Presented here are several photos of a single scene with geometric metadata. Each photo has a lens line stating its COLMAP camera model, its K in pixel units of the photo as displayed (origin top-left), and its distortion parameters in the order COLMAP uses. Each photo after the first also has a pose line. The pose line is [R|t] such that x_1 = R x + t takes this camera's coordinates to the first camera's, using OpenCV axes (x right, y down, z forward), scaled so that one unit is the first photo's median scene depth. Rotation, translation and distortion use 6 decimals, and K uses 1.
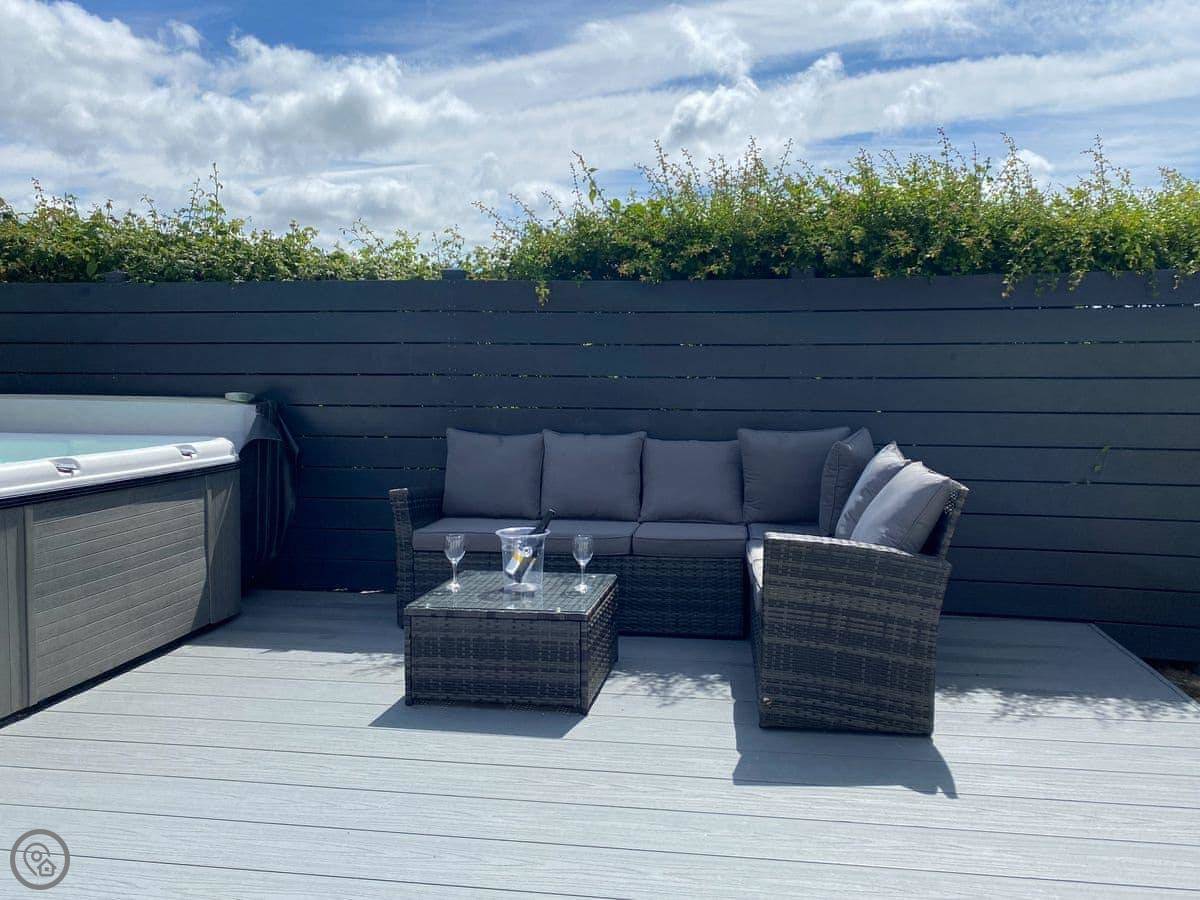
lens RADIAL K [[994.5, 0, 588.0], [0, 994.5, 427.7], [0, 0, 1]] dist [0.049030, -0.005160]
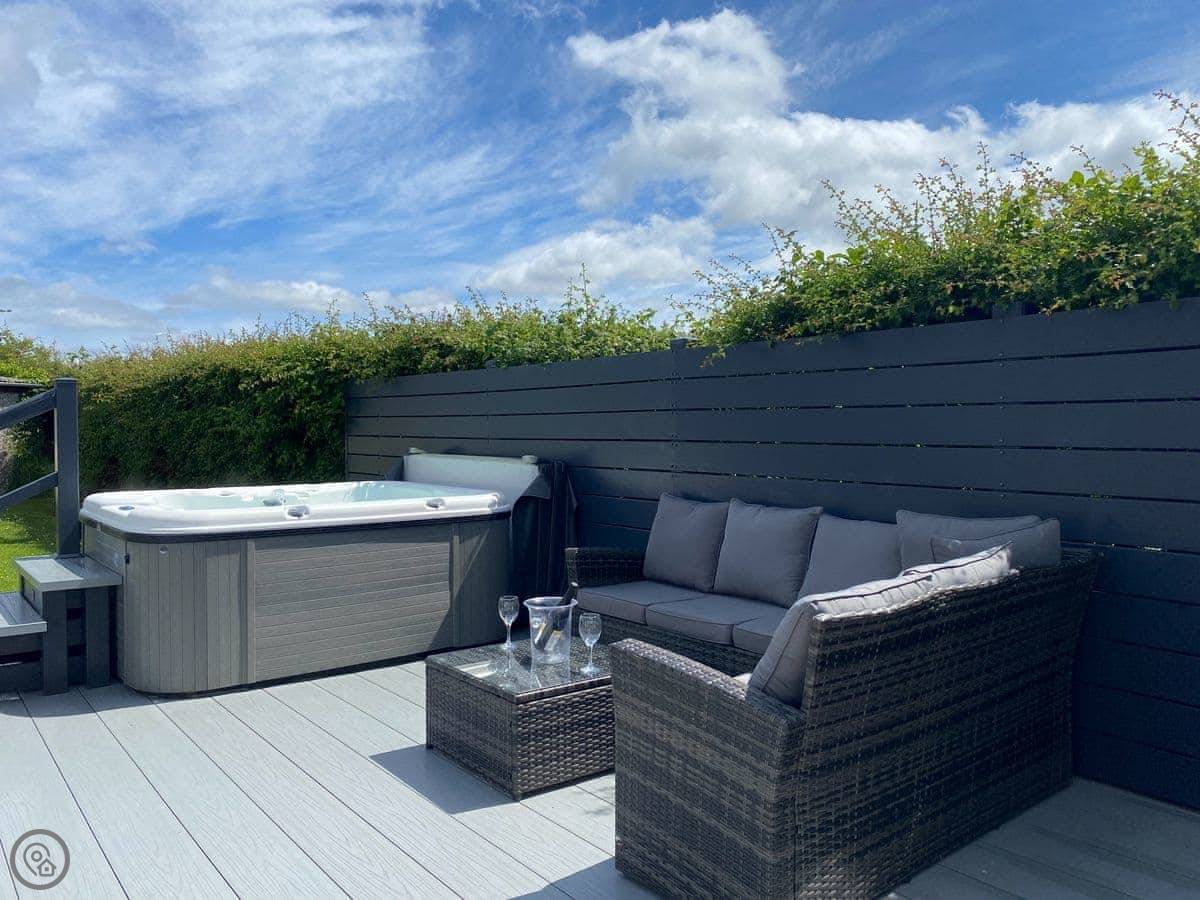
lens RADIAL K [[918.1, 0, 597.5], [0, 918.1, 436.3], [0, 0, 1]] dist [0.042444, -0.003651]
pose [[0.722880, 0.001707, -0.690971, 0.506747], [-0.029691, 0.999150, -0.028594, -0.031711], [0.690335, 0.041185, 0.722317, 0.295857]]
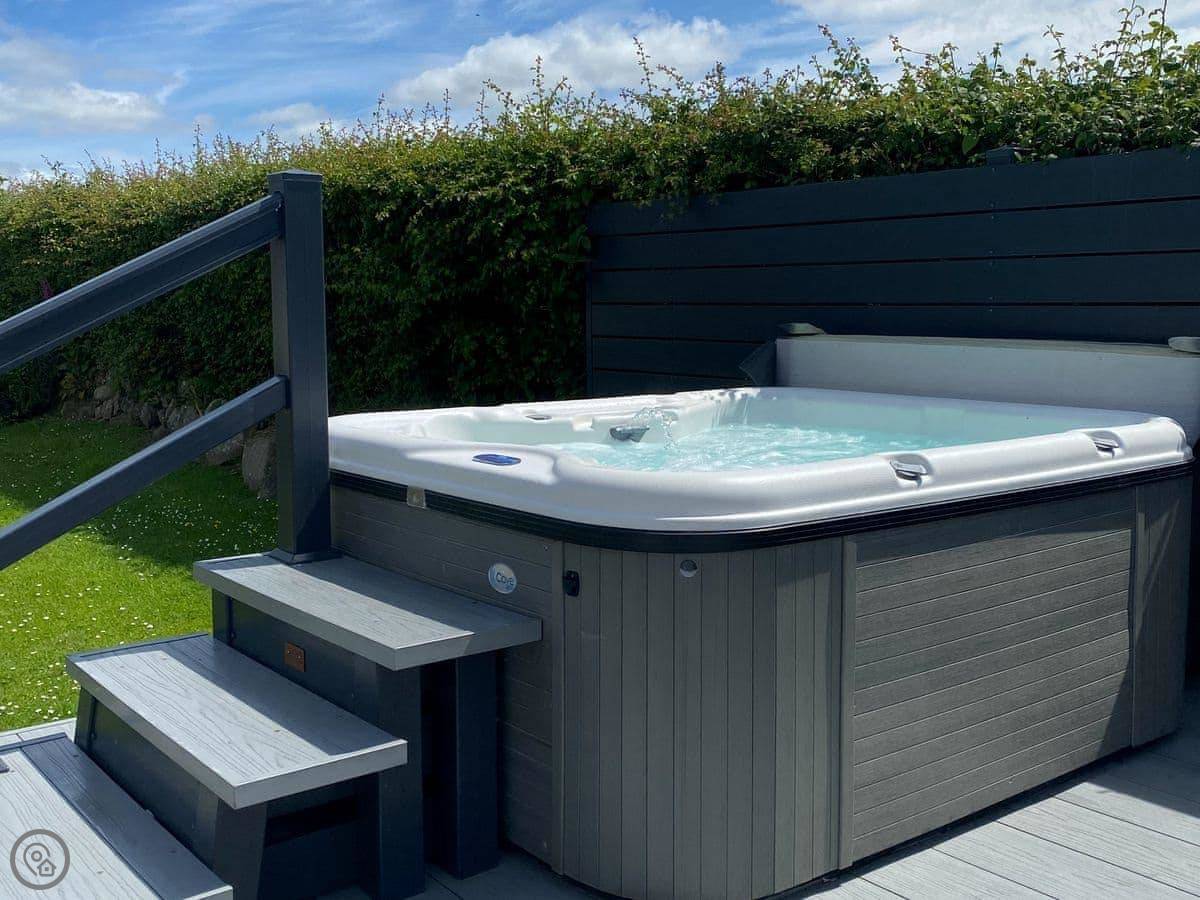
lens RADIAL K [[1227.7, 0, 609.7], [0, 1227.7, 418.9], [0, 0, 1]] dist [-0.014777, -0.008289]
pose [[0.738759, 0.057471, -0.671515, -0.136036], [-0.028411, 0.998128, 0.054168, -0.018805], [0.673371, -0.020938, 0.739008, 0.284060]]
